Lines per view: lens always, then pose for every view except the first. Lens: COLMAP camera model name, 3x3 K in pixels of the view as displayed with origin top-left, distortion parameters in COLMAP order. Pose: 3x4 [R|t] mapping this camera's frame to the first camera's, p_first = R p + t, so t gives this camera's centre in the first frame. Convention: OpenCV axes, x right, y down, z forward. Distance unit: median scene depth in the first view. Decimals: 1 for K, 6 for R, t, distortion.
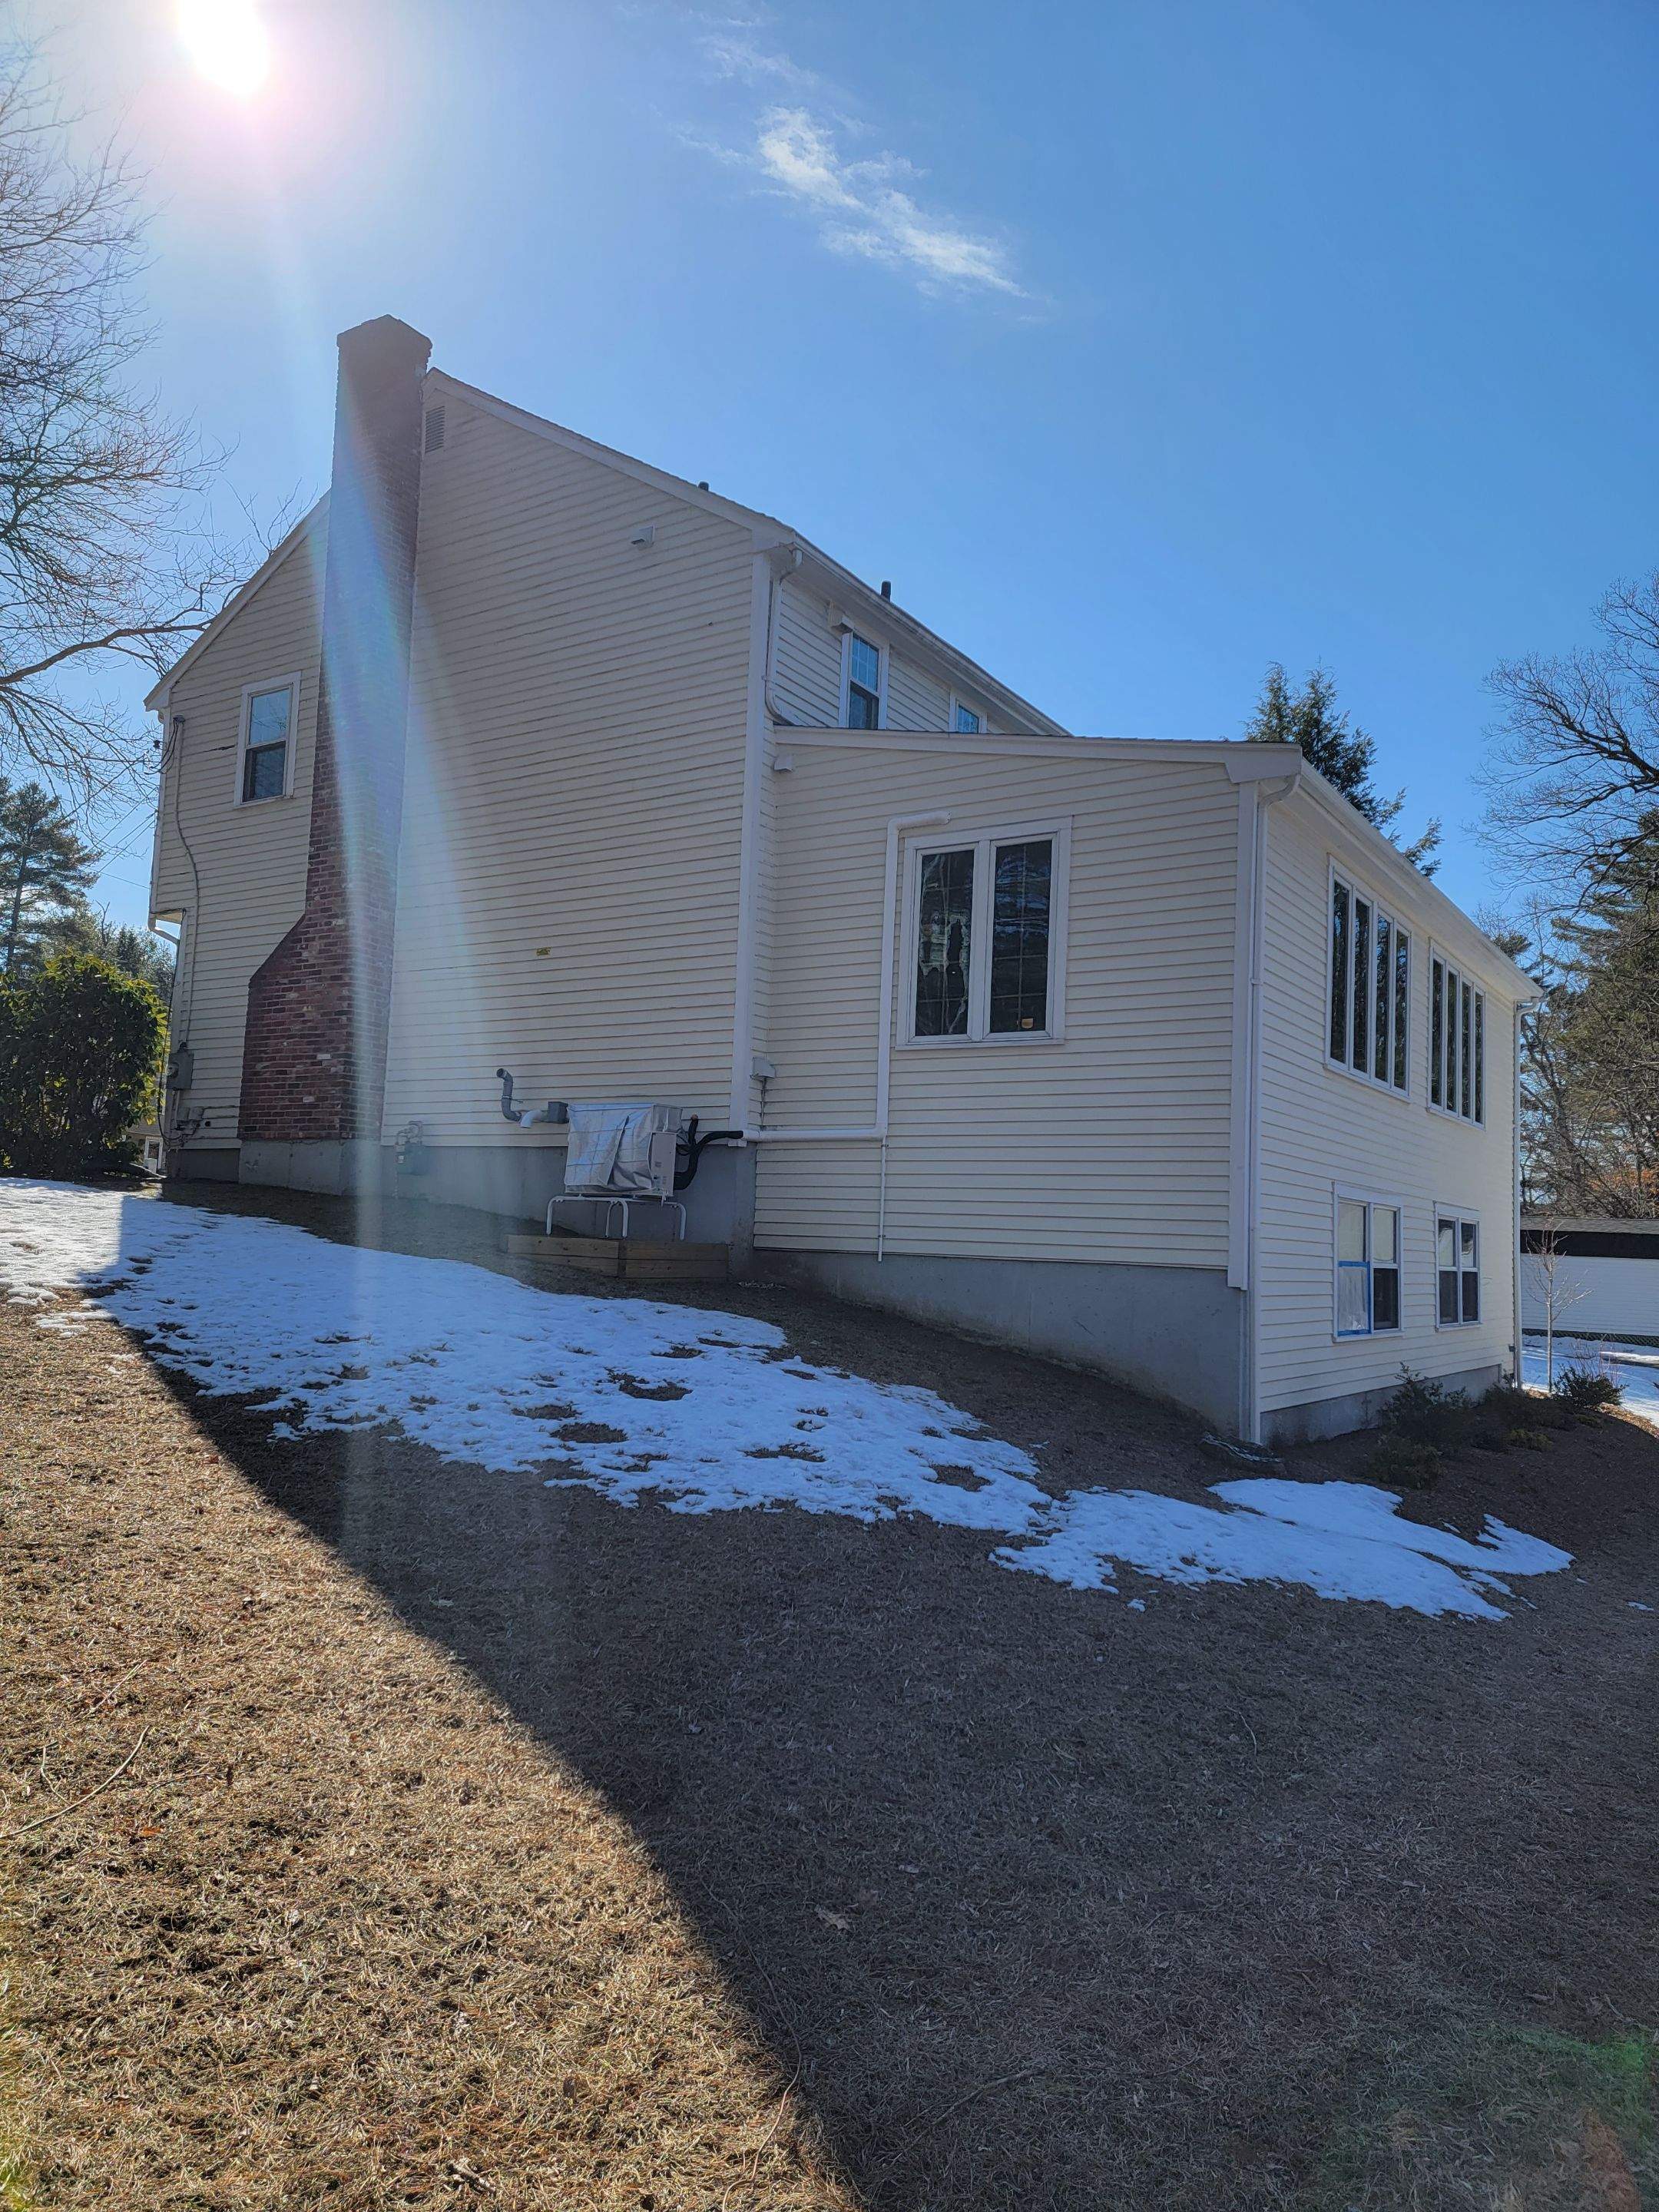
lens RADIAL K [[1508.7, 0, 833.9], [0, 1508.7, 1116.5], [0, 0, 1]] dist [0.098731, -0.079183]
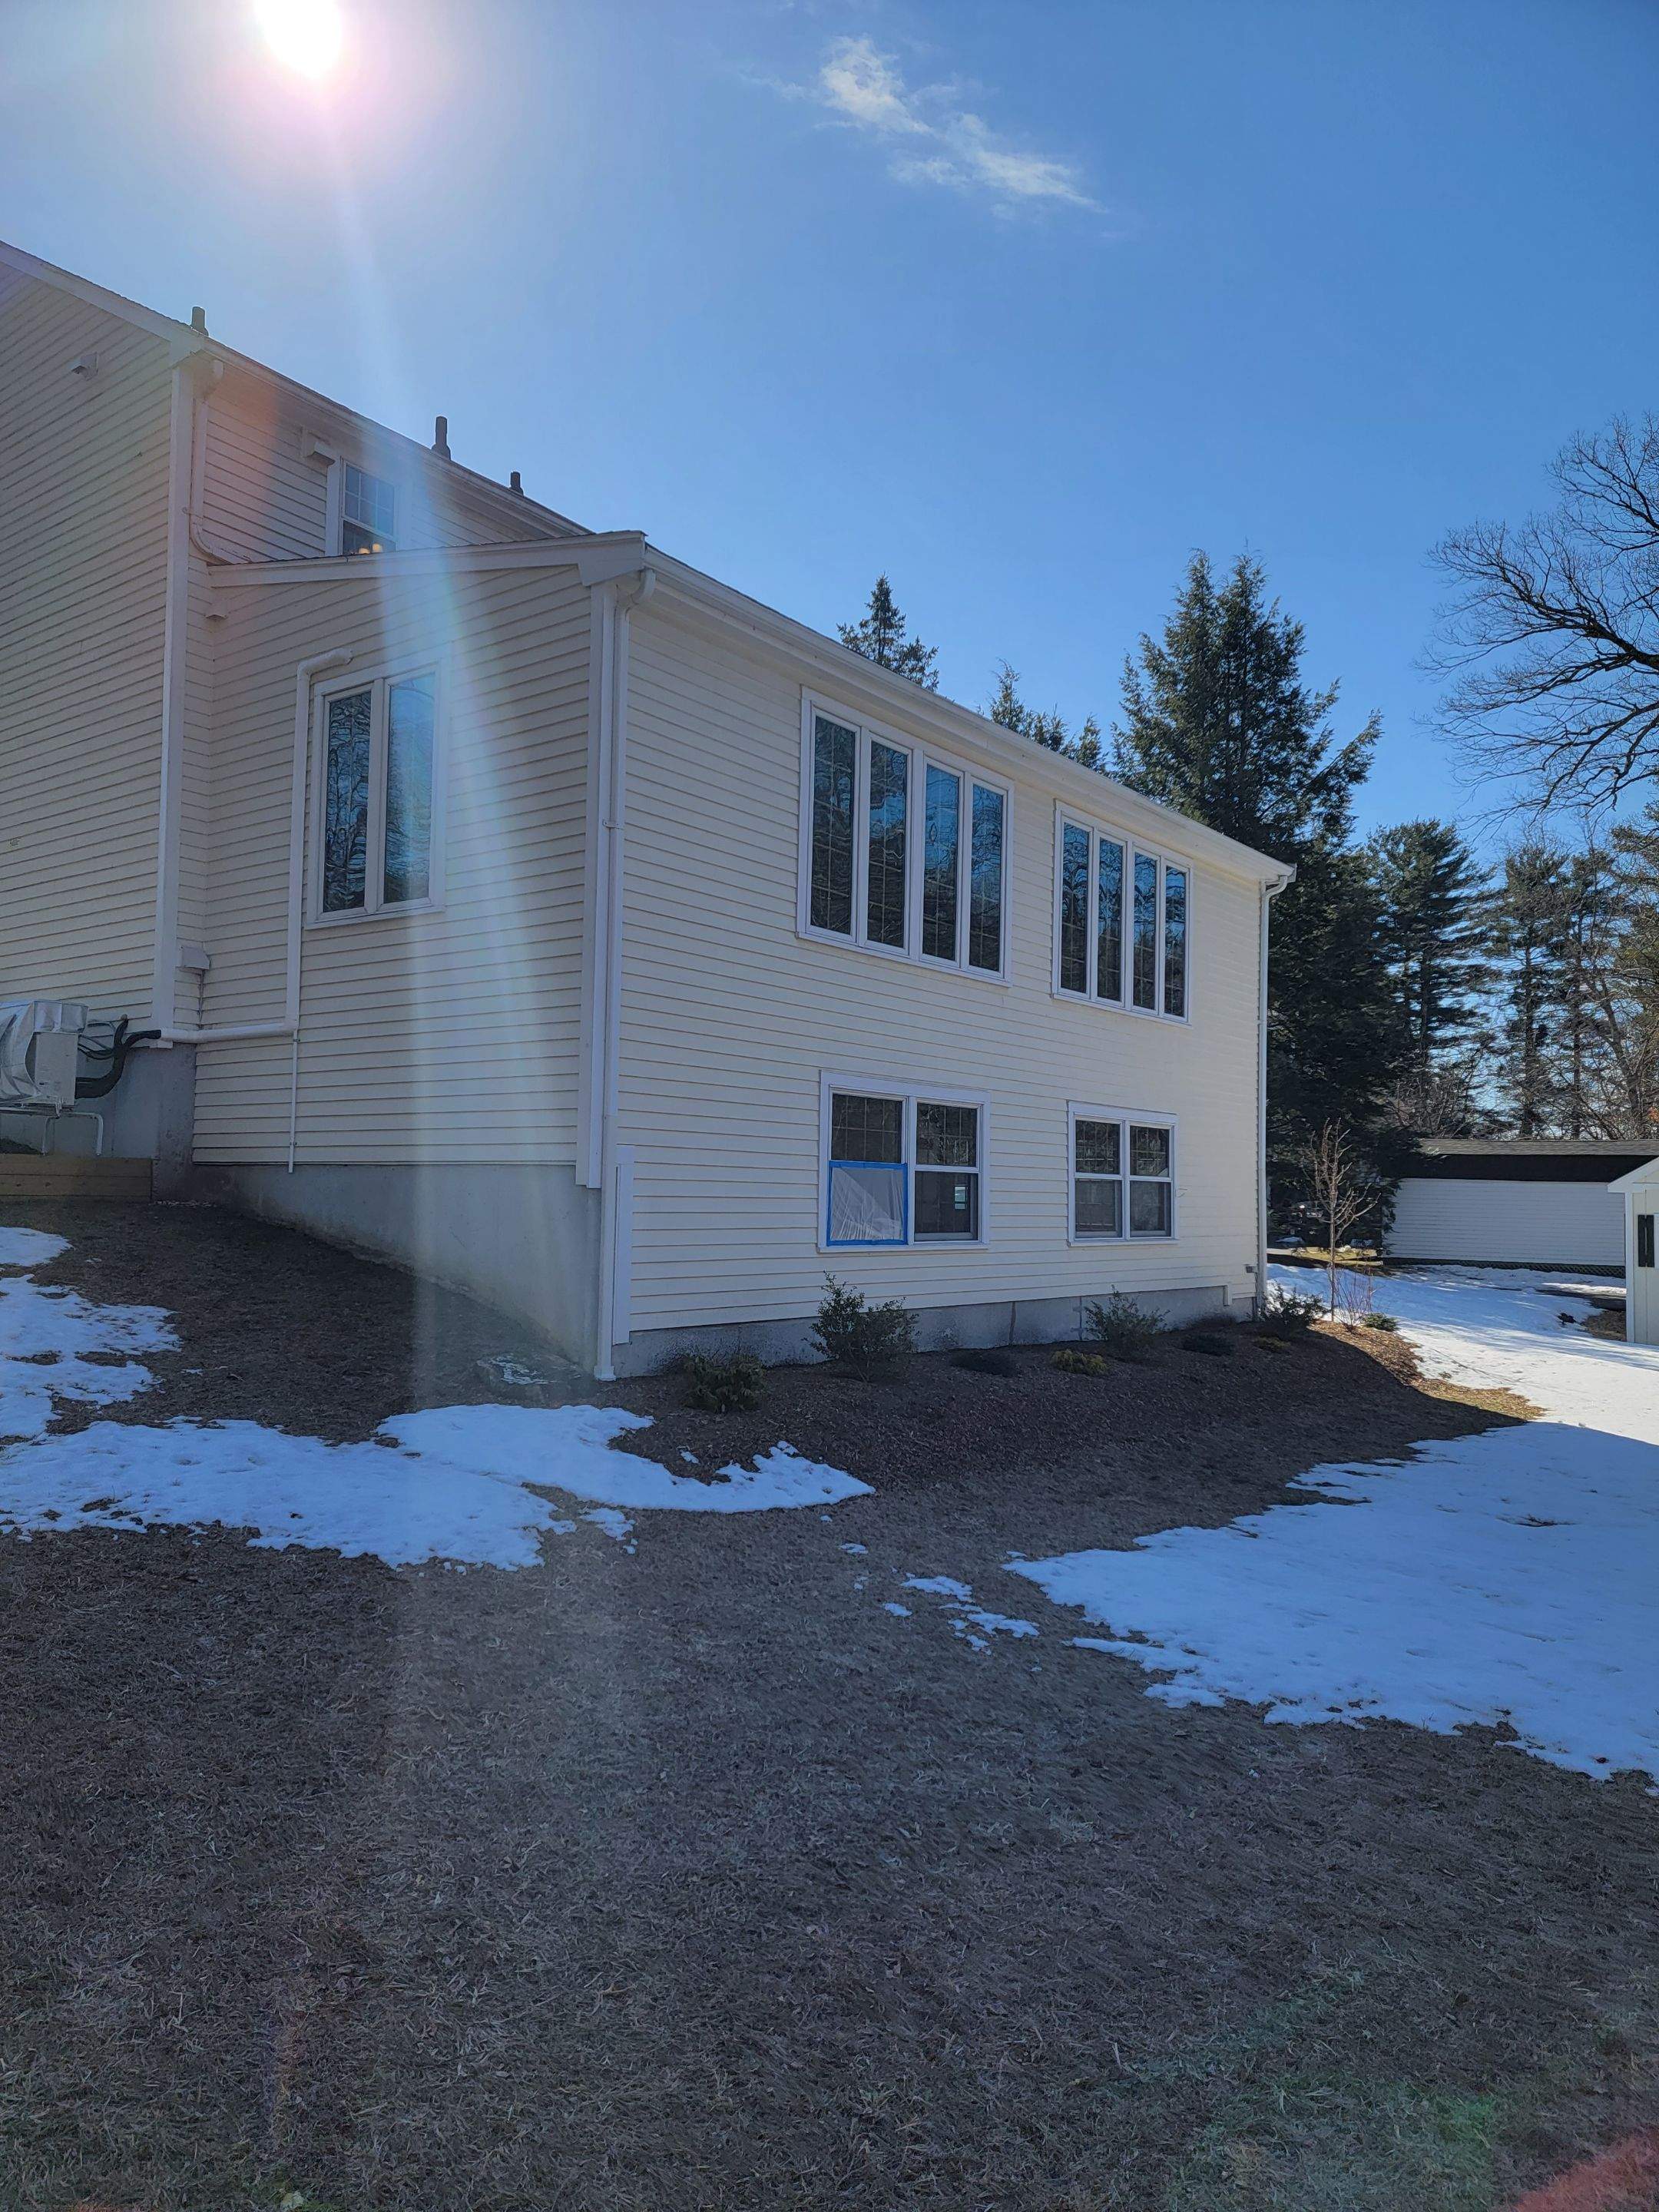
lens RADIAL K [[1494.9, 0, 818.7], [0, 1494.9, 1124.5], [0, 0, 1]] dist [0.102749, -0.078333]
pose [[0.995352, -0.023014, -0.093509, 0.330815], [0.026080, 0.999157, 0.031702, 0.038319], [0.092701, -0.033993, 0.995114, 0.124170]]
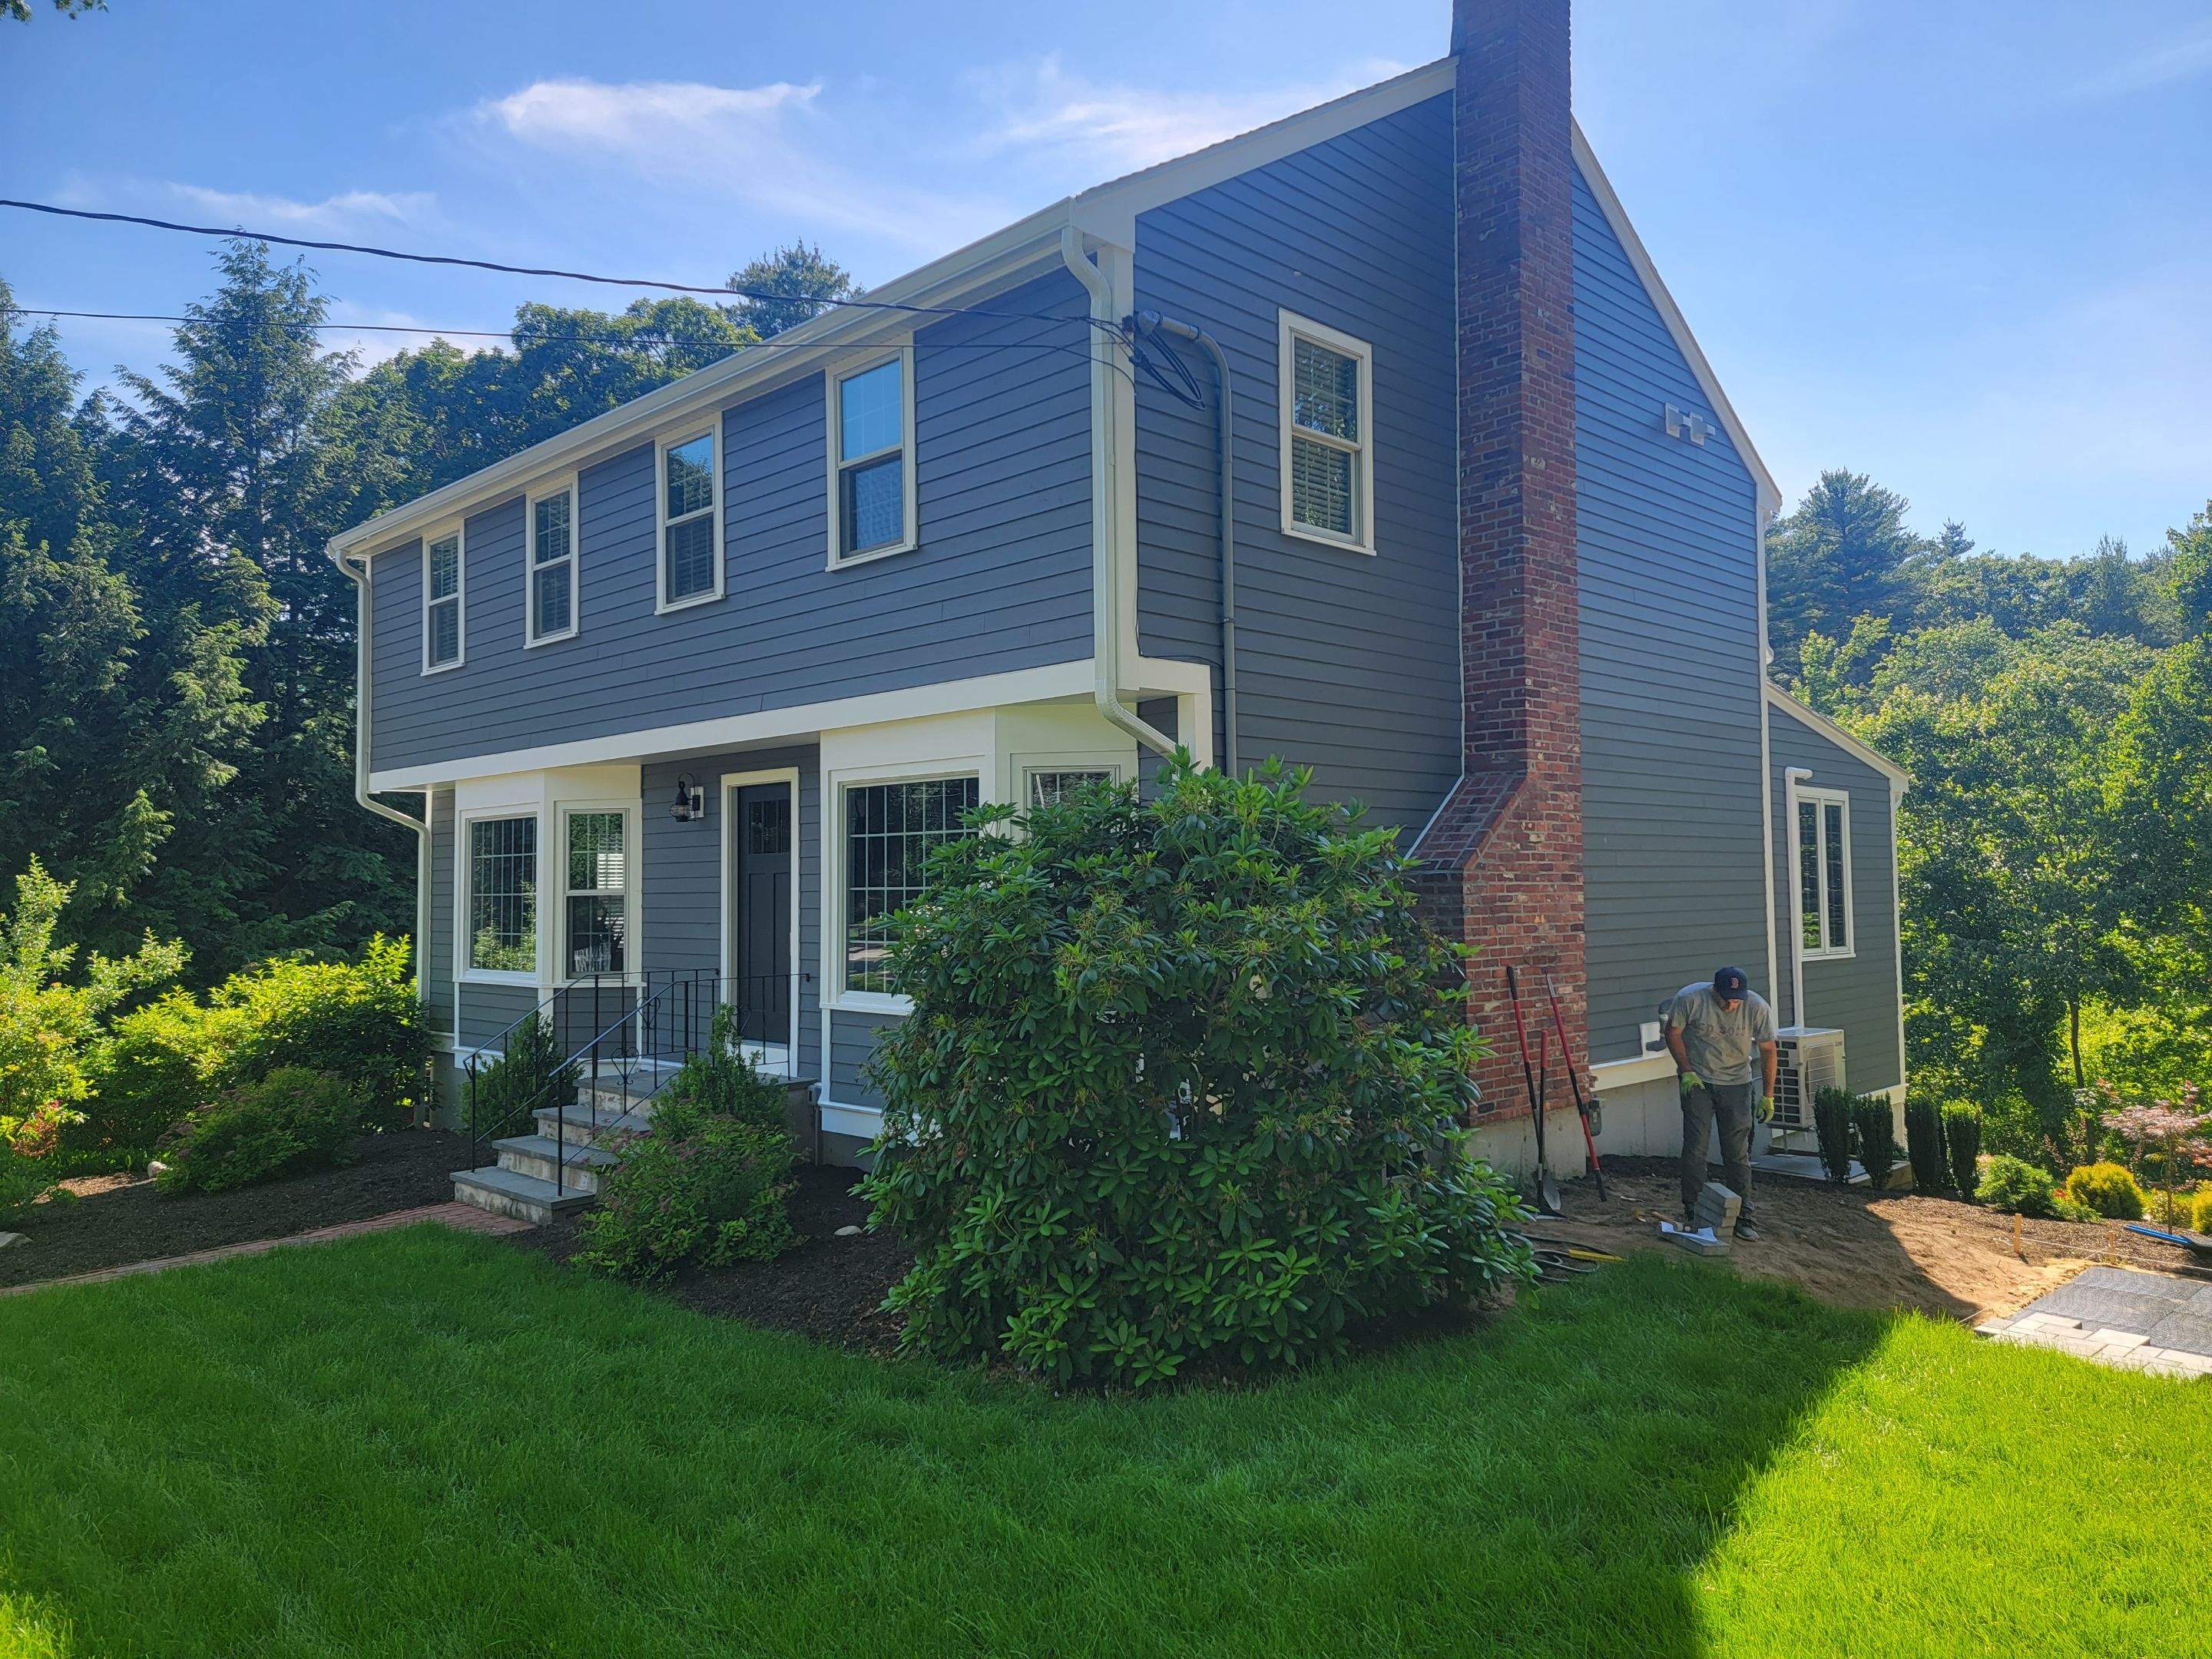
lens RADIAL K [[1494.9, 0, 1102.1], [0, 1494.9, 820.6], [0, 0, 1]] dist [0.102749, -0.078333]
pose [[0.207322, 0.002520, 0.978270, -1.037146], [-0.065570, 0.997784, 0.011326, -0.108663], [-0.976073, -0.066493, 0.207027, 1.045089]]
